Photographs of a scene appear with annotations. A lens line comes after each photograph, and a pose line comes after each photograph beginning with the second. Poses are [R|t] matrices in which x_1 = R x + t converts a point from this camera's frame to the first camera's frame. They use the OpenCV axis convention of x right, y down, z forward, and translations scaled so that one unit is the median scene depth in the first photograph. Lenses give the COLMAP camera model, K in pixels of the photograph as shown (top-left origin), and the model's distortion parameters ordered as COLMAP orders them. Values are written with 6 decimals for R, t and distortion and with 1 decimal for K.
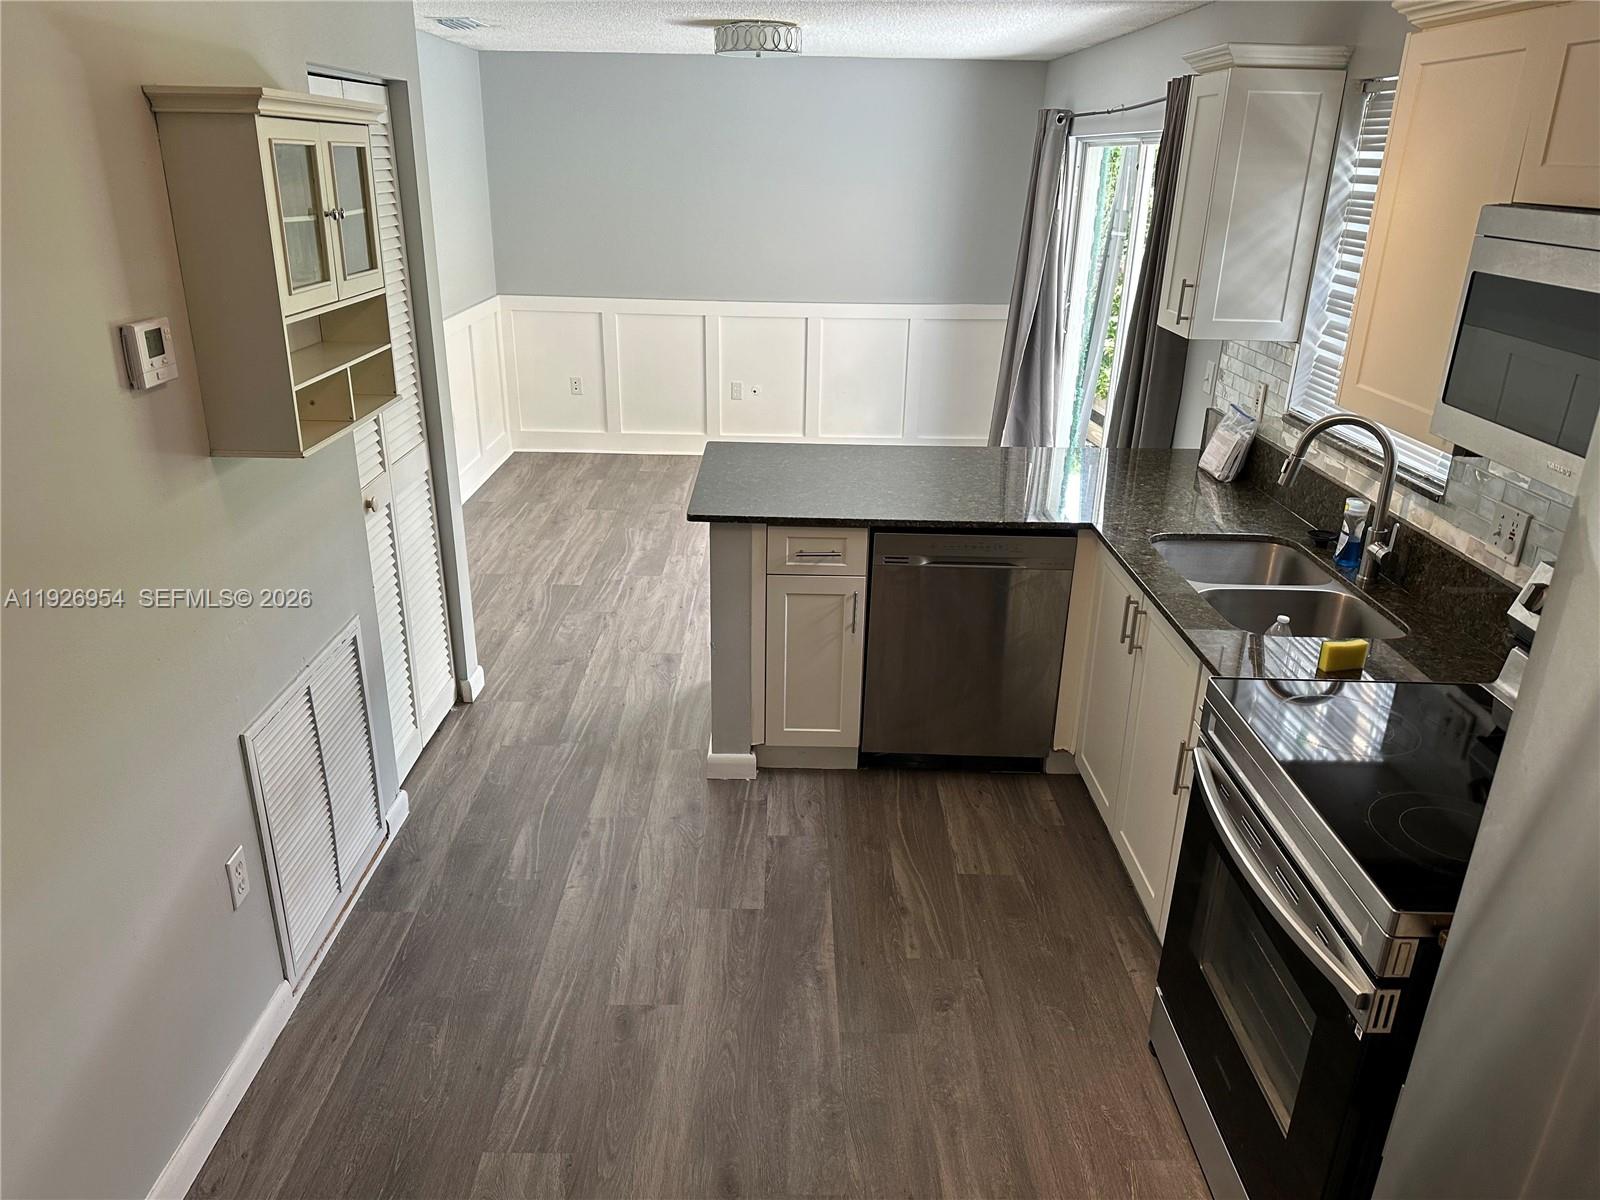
lens RADIAL K [[1124.3, 0, 793.8], [0, 1124.3, 610.2], [0, 0, 1]] dist [0.129773, -0.192163]
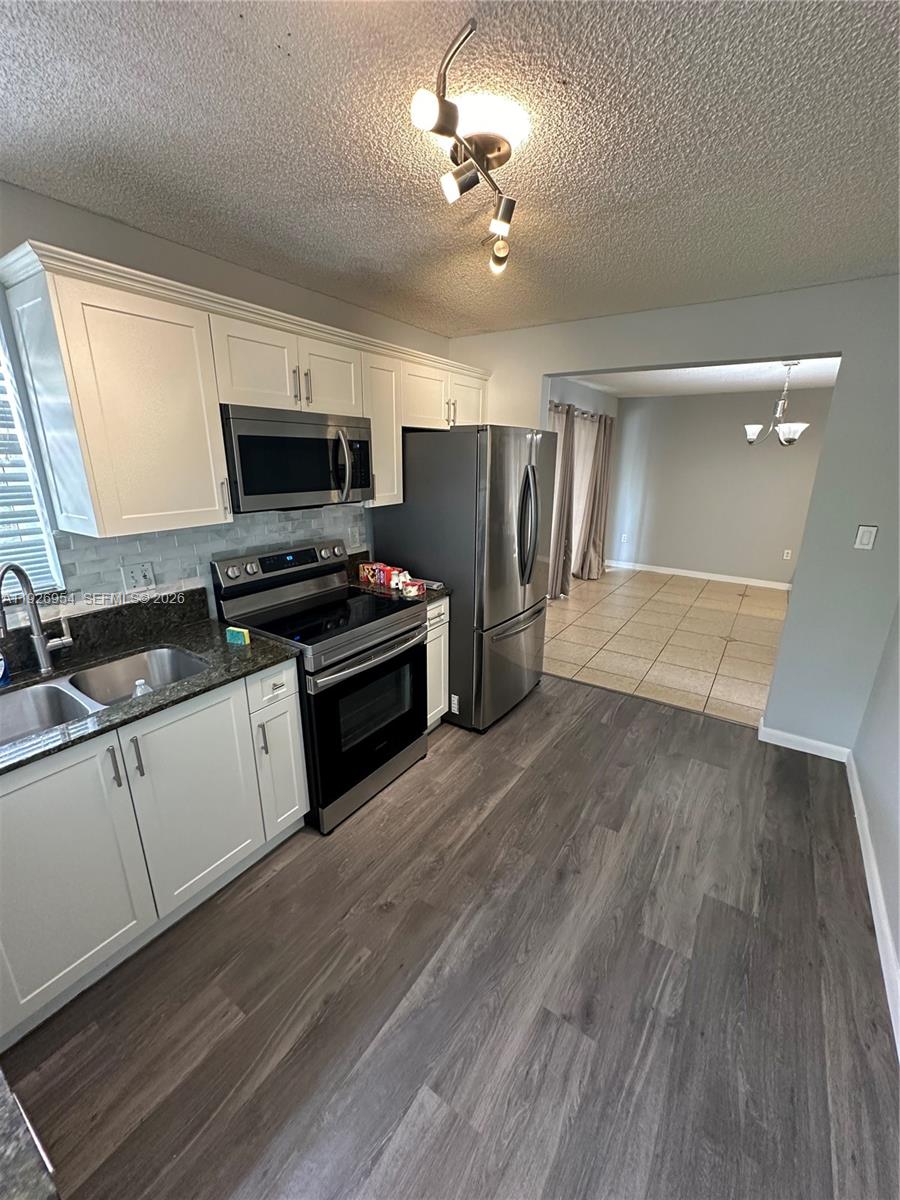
lens RADIAL K [[481.3, 0, 449.2], [0, 481.3, 595.4], [0, 0, 1]] dist [-0.002069, 0.000475]
pose [[-0.824922, -0.188024, 0.533058, -0.193630], [0.184201, 0.802152, 0.567998, -0.330000], [-0.534390, 0.566744, -0.627079, 1.016134]]
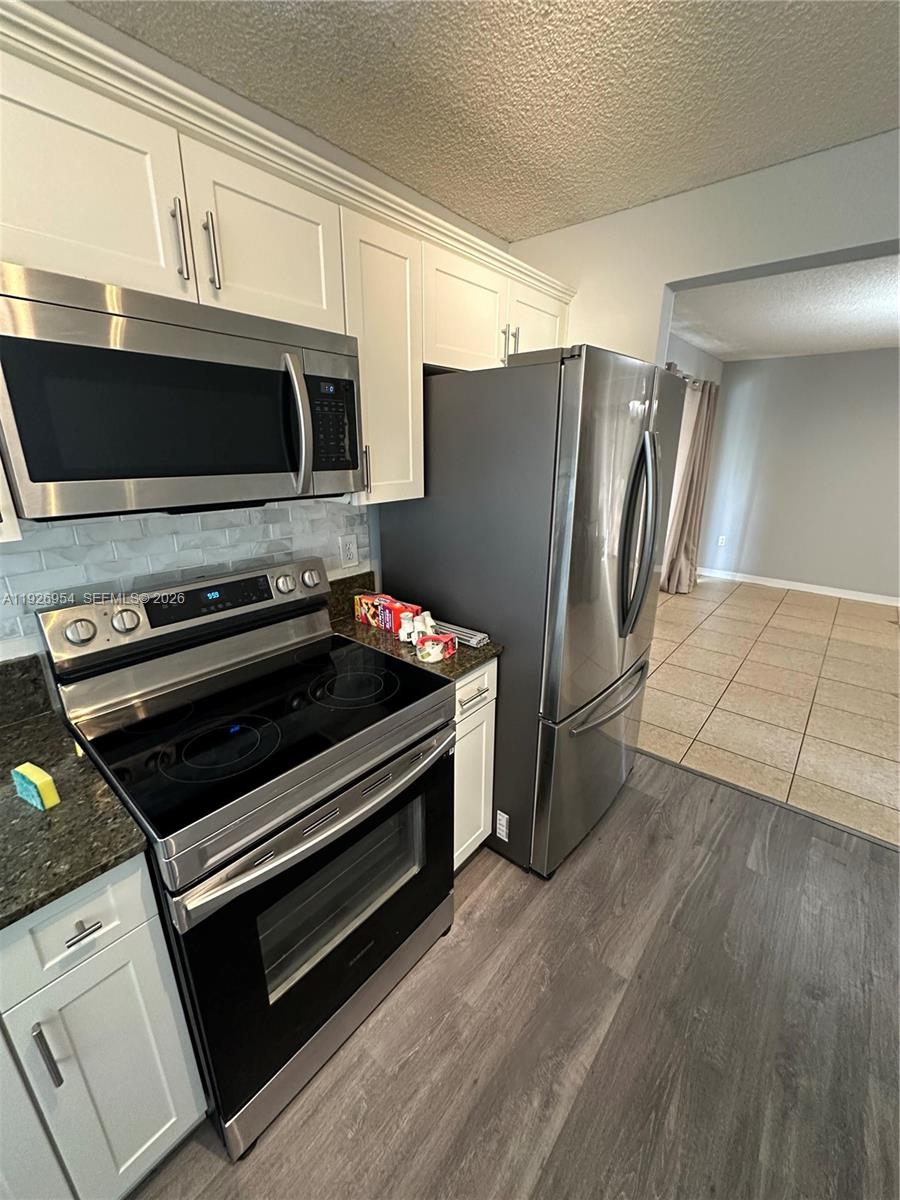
lens RADIAL K [[481.3, 0, 449.2], [0, 481.3, 595.4], [0, 0, 1]] dist [-0.002069, 0.000475]
pose [[-0.759622, -0.220177, 0.611961, 0.023946], [0.221266, 0.797327, 0.561526, -0.175975], [-0.611568, 0.561953, -0.556949, 0.733734]]
